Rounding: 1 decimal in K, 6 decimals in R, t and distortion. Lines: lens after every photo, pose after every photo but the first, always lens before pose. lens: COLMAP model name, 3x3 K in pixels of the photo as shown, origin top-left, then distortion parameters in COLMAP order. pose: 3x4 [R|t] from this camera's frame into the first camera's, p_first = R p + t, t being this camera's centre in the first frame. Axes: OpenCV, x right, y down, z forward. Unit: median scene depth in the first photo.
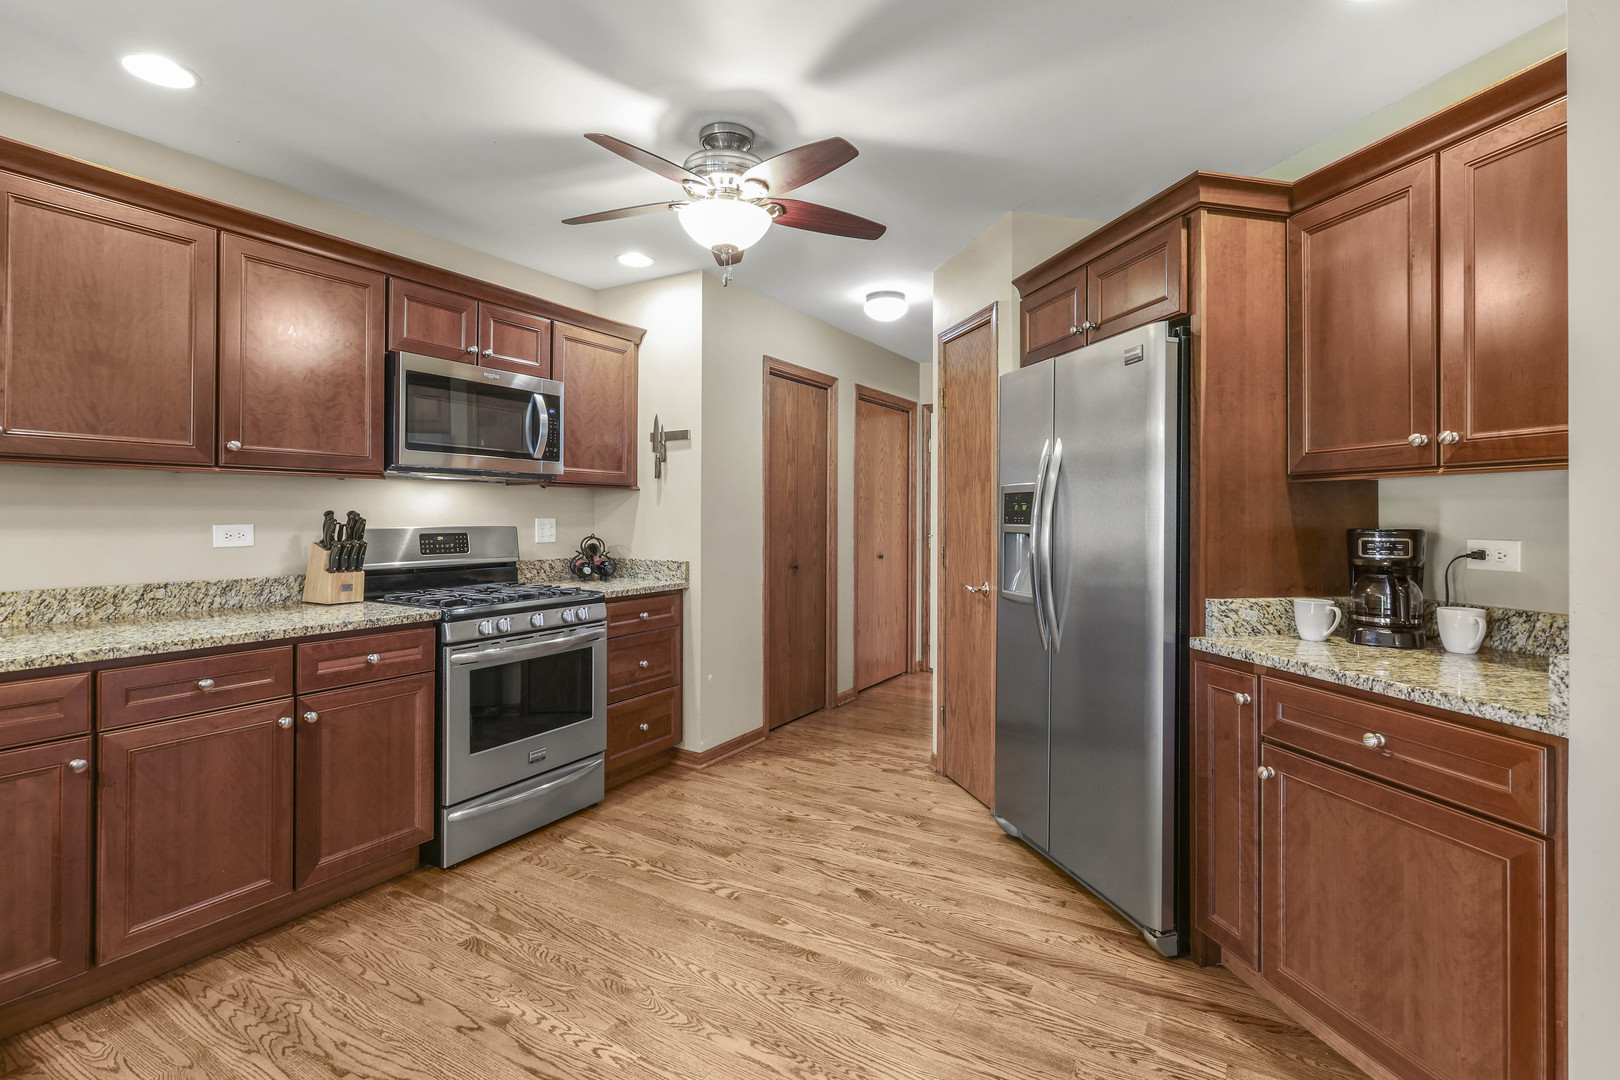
lens RADIAL K [[765.2, 0, 780.1], [0, 765.2, 510.5], [0, 0, 1]] dist [-0.003242, 0.000323]
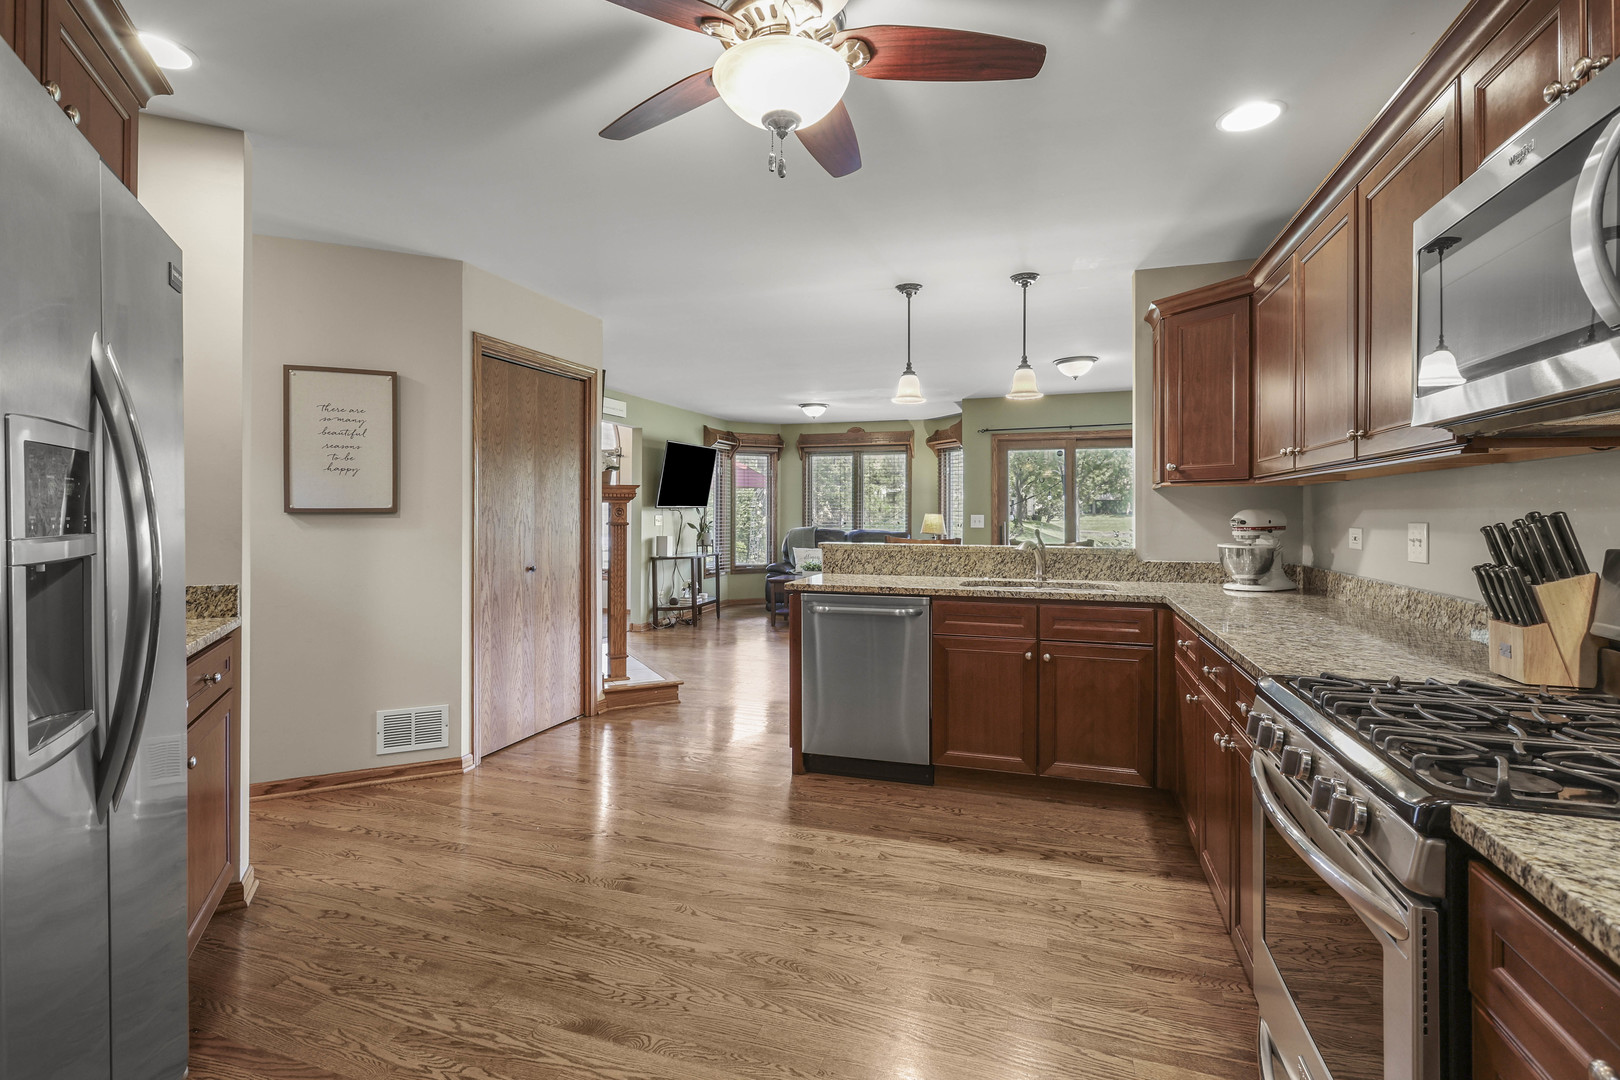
lens RADIAL K [[765.2, 0, 808.1], [0, 765.2, 524.3], [0, 0, 1]] dist [-0.003242, 0.000323]
pose [[-0.965105, -0.002278, -0.261854, 0.046509], [-0.005466, 0.999920, 0.011449, 0.003901], [0.261806, 0.012481, -0.965040, 0.968052]]
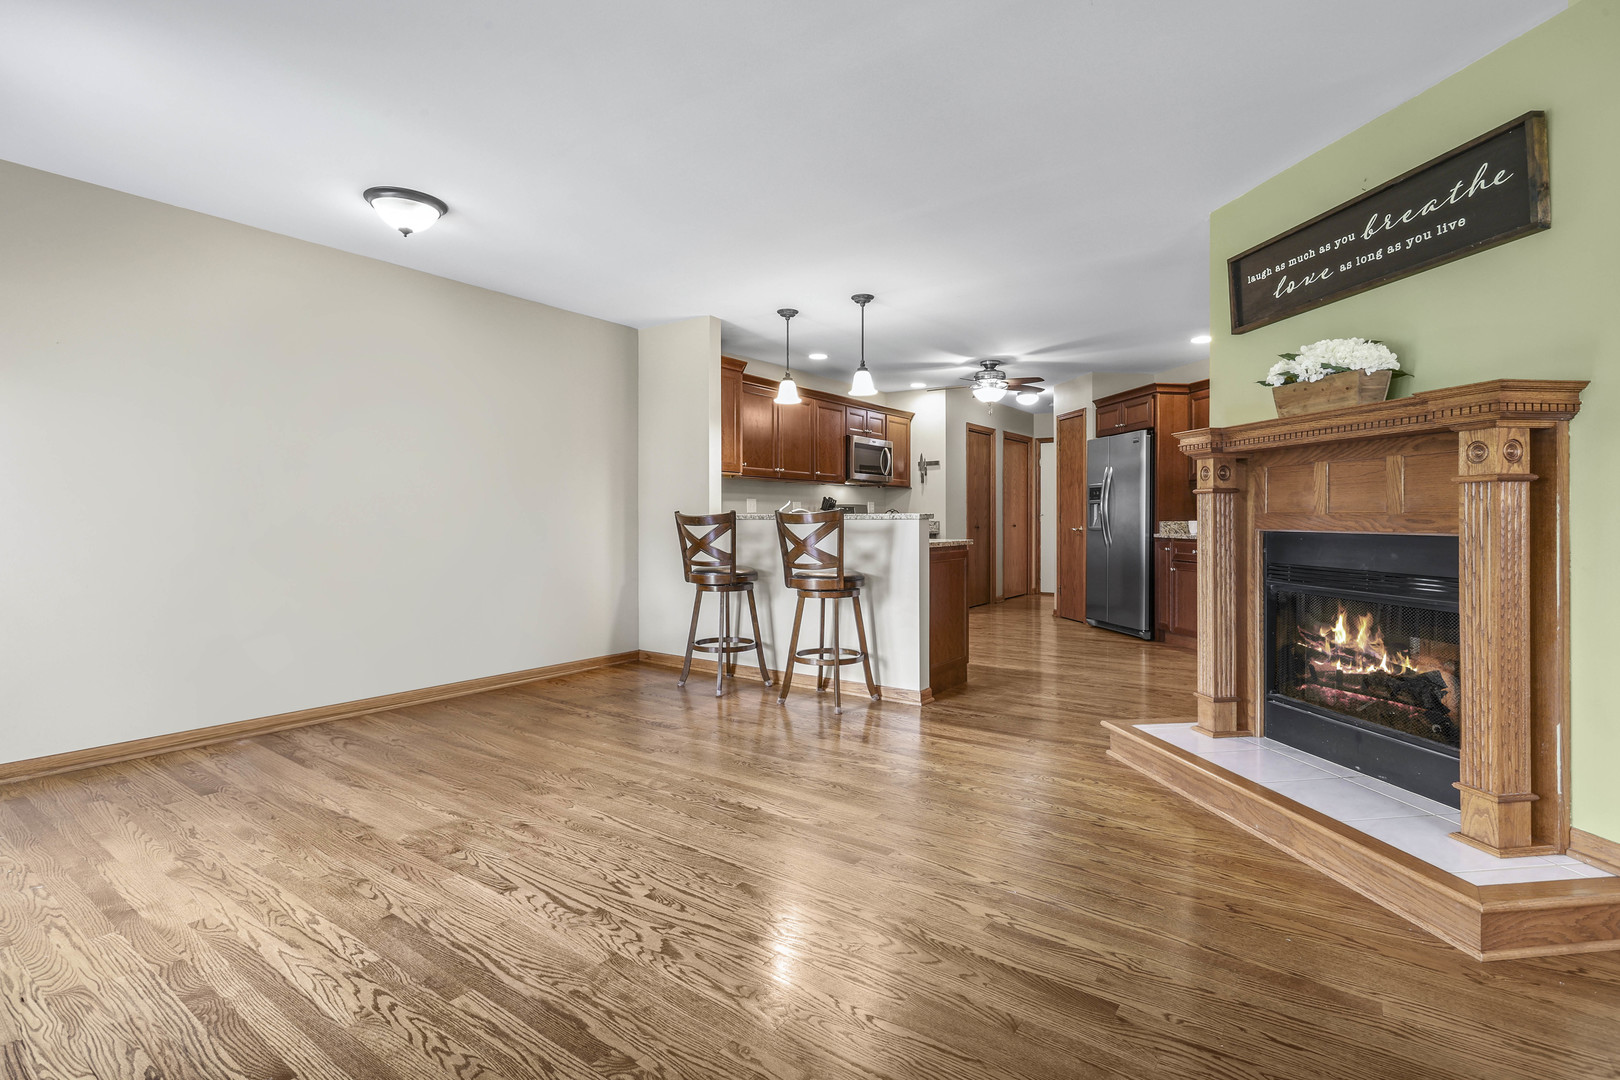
lens RADIAL K [[765.2, 0, 796.9], [0, 765.2, 519.4], [0, 0, 1]] dist [-0.003242, 0.000323]
pose [[0.998125, -0.005479, -0.060962, -0.421050], [0.005873, 0.999963, 0.006276, 0.048936], [0.060926, -0.006623, 0.998120, -1.283447]]
